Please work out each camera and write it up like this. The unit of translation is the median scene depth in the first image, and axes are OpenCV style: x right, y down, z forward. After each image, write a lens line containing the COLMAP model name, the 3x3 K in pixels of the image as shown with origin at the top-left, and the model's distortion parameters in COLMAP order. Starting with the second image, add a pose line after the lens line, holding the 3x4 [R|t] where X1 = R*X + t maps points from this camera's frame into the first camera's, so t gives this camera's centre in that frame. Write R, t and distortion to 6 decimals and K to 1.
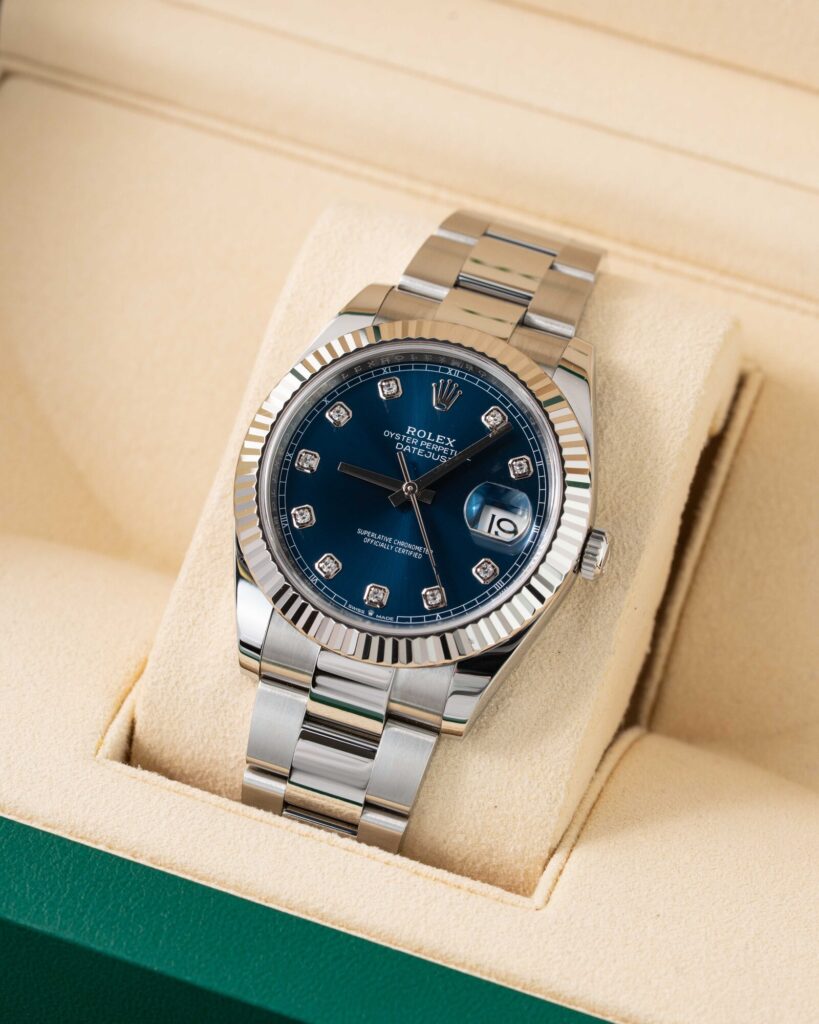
lens RADIAL K [[4553.5, 0, 409.5], [0, 4553.5, 512.0], [0, 0, 1]] dist [0.071257, 0.459939]
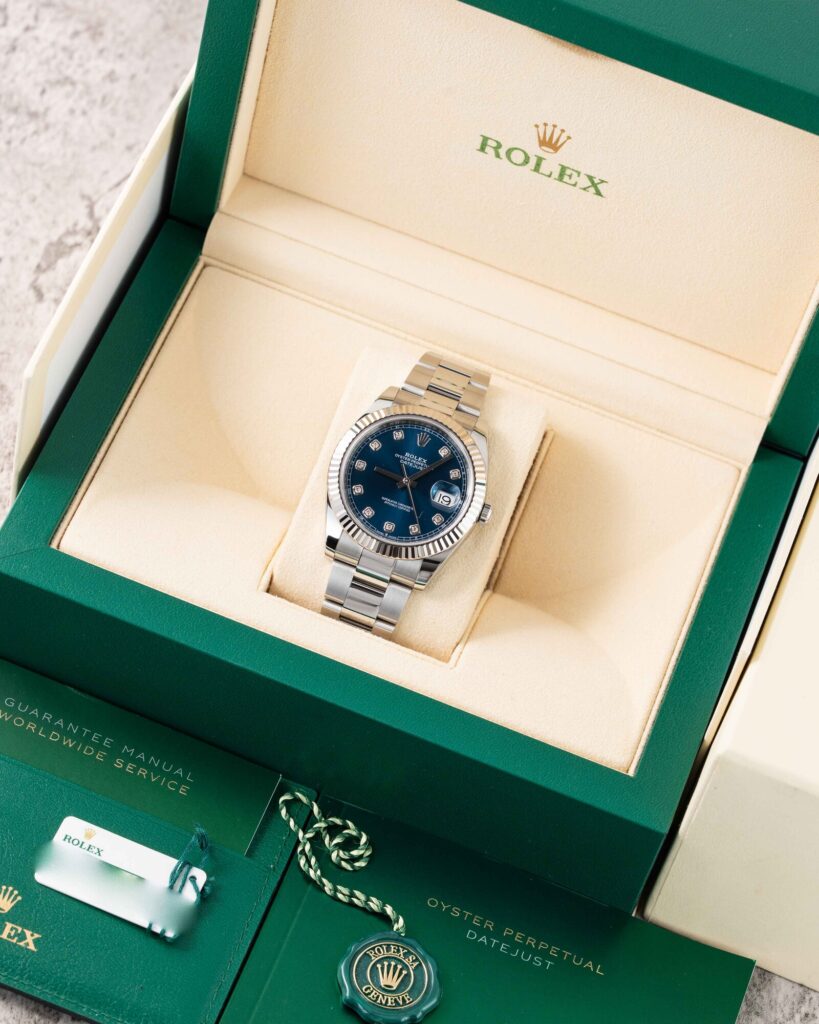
lens RADIAL K [[3803.3, 0, 409.5], [0, 3803.3, 512.0], [0, 0, 1]] dist [0.024377, -0.013638]
pose [[0.992726, 0.061067, 0.103756, -0.192219], [-0.065191, 0.997193, 0.036827, -0.058912], [-0.101216, -0.043323, 0.993921, -0.874488]]
